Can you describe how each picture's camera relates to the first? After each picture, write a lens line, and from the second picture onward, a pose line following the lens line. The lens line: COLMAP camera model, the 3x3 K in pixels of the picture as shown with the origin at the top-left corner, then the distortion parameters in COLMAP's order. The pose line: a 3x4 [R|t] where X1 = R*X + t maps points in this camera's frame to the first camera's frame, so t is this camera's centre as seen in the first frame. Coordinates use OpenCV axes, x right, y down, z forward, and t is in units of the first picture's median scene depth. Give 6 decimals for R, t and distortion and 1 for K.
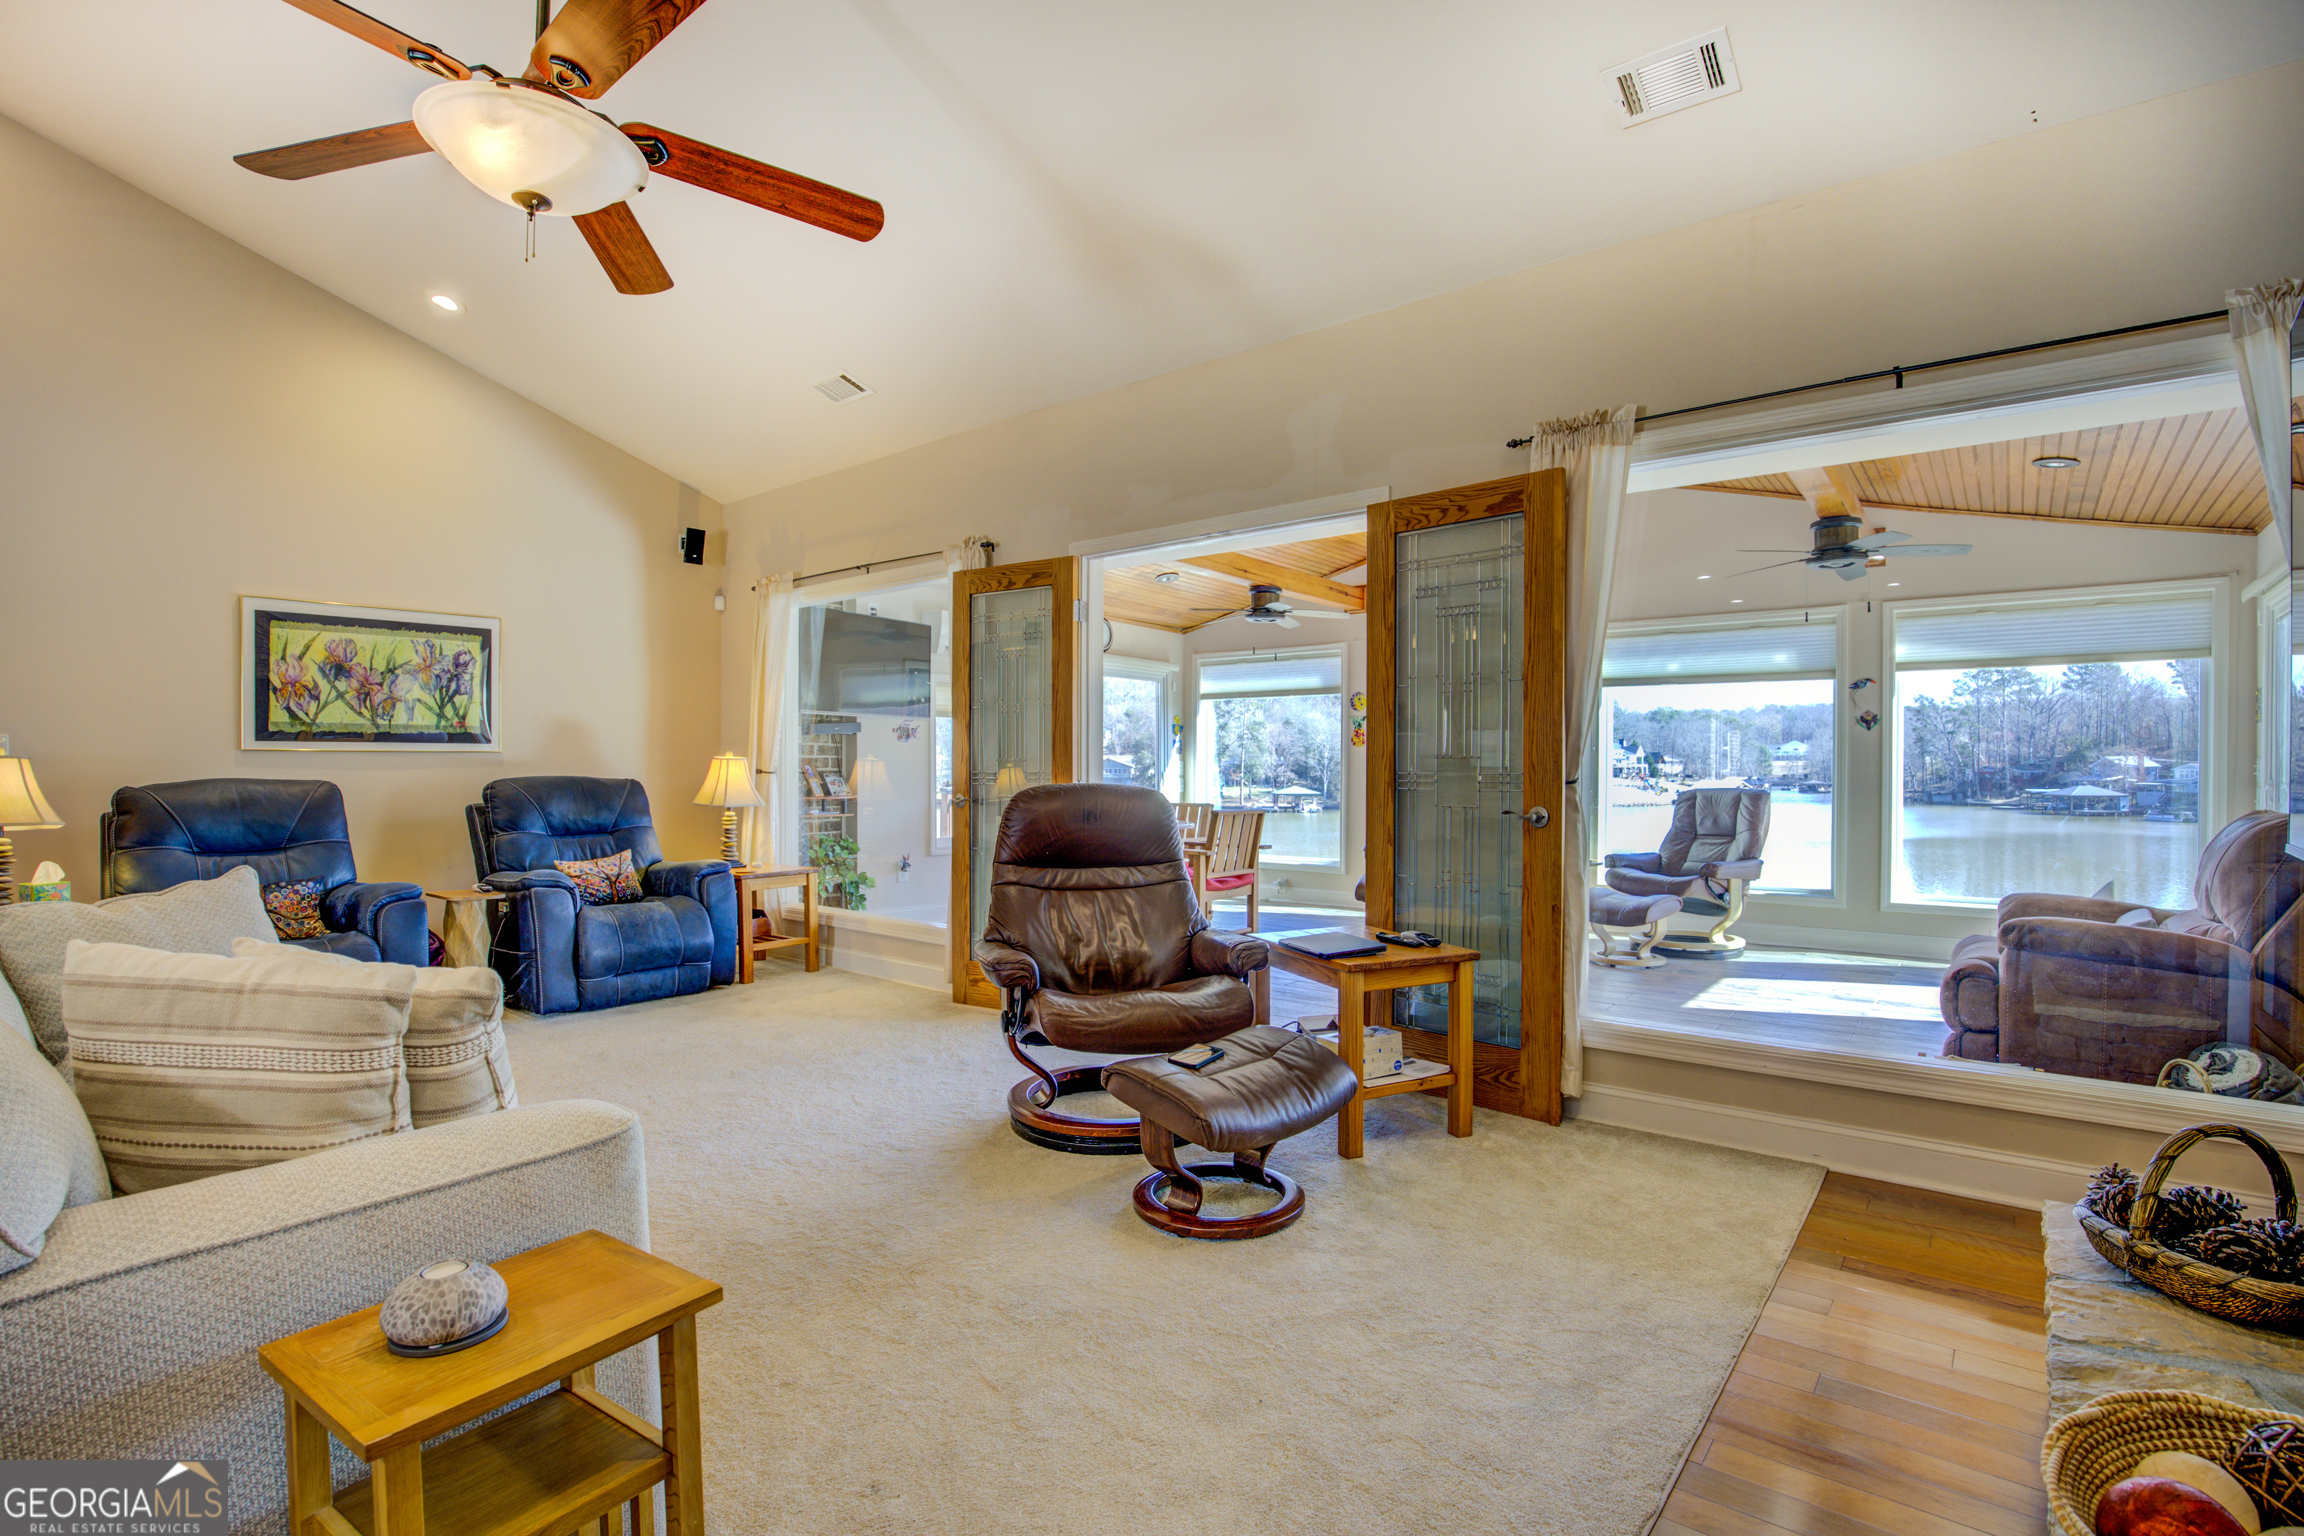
lens RADIAL K [[1113.3, 0, 1154.2], [0, 1113.3, 781.2], [0, 0, 1]] dist [-0.030249, 0.004358]
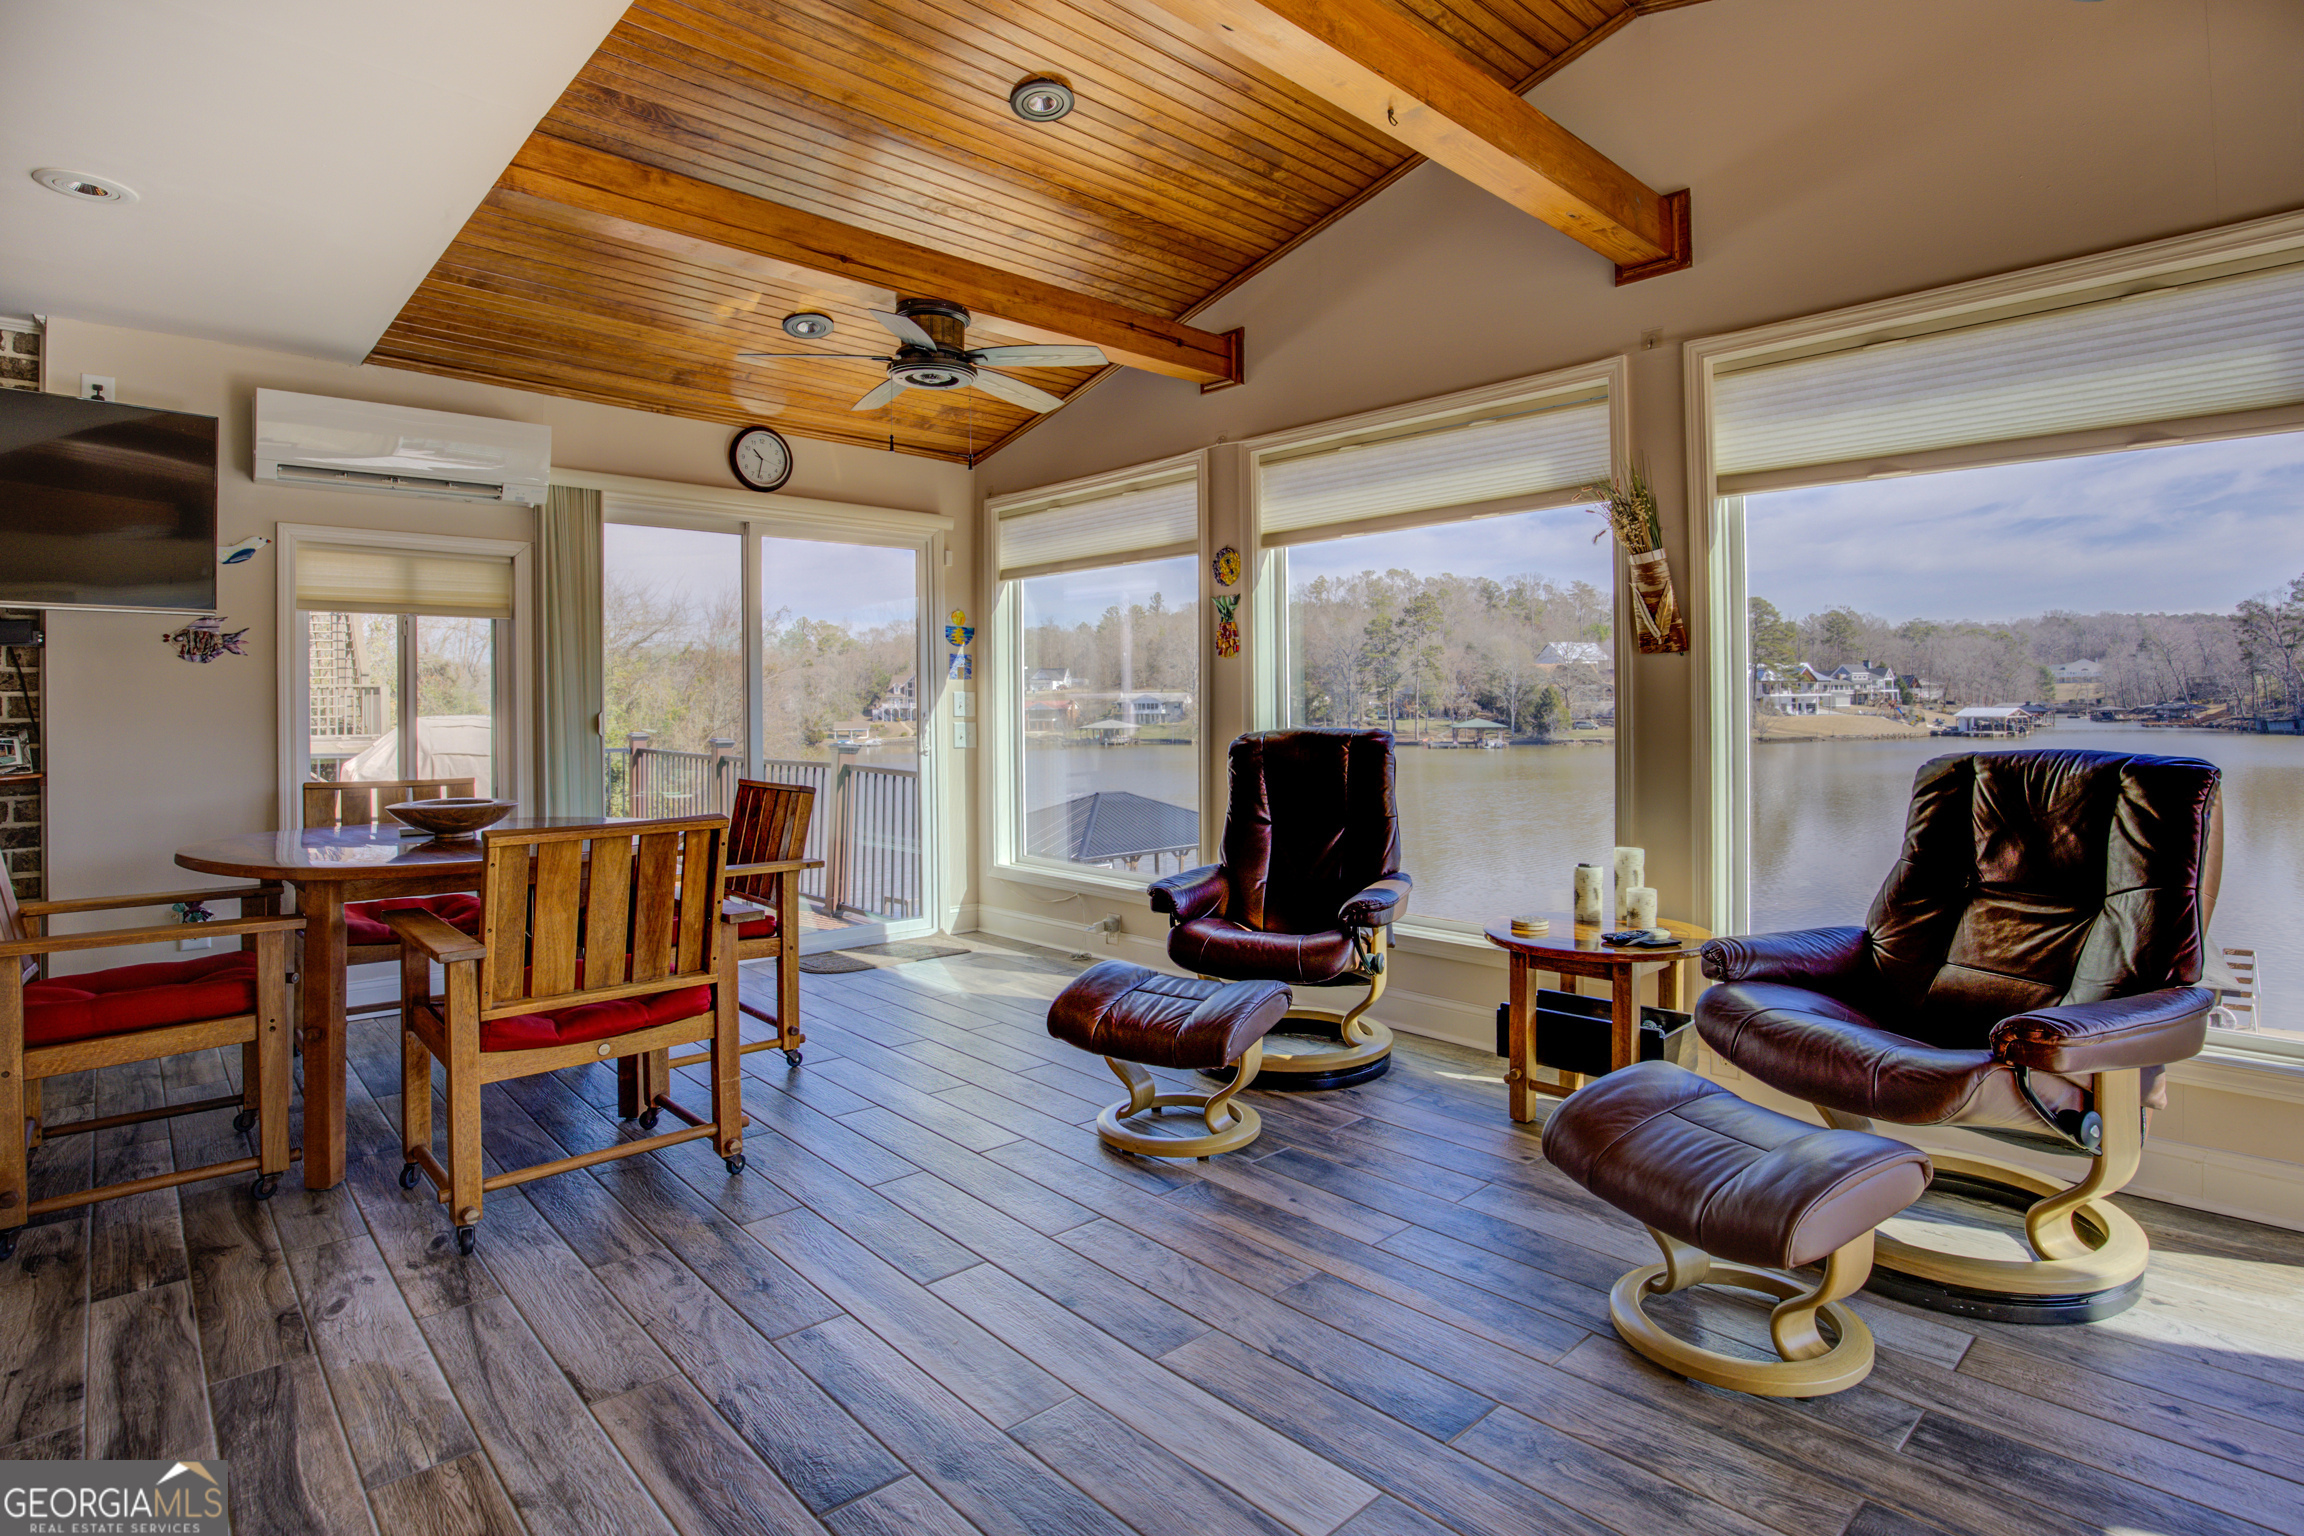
lens RADIAL K [[1113.3, 0, 1235.4], [0, 1113.3, 706.9], [0, 0, 1]] dist [-0.030249, 0.004358]
pose [[0.992016, -0.009976, -0.125713, 0.225850], [0.009319, 0.999940, -0.005815, -0.006845], [0.125764, 0.004597, 0.992050, 0.467735]]
